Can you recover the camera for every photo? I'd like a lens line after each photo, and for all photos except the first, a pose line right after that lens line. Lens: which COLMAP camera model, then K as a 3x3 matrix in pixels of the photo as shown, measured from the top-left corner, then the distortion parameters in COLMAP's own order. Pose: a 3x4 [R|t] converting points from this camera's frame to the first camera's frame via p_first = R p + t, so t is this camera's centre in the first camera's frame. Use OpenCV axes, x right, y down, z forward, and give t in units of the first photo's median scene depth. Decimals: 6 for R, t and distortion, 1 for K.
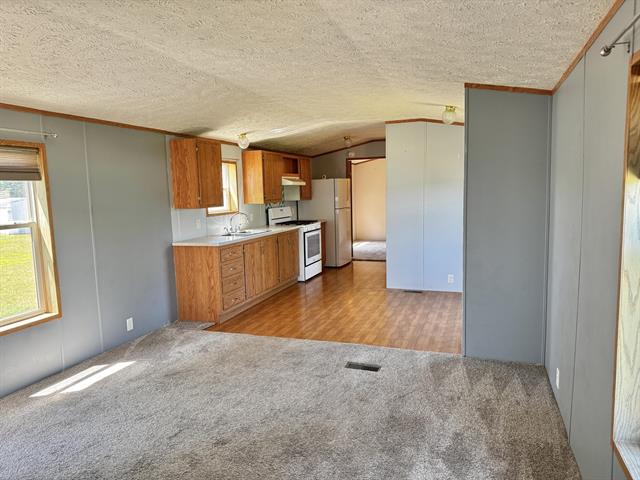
lens RADIAL K [[457.0, 0, 318.9], [0, 457.0, 240.0], [0, 0, 1]] dist [0.004878, -0.006601]
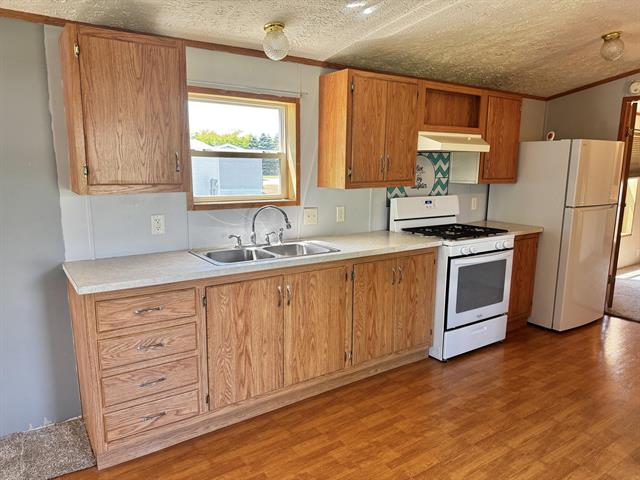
lens RADIAL K [[457.0, 0, 322.7], [0, 457.0, 242.8], [0, 0, 1]] dist [0.004878, -0.006601]
pose [[0.810118, 0.125066, -0.572771, 0.119546], [-0.088852, 0.991887, 0.090911, -0.058767], [0.579495, -0.022757, 0.814658, 0.552496]]
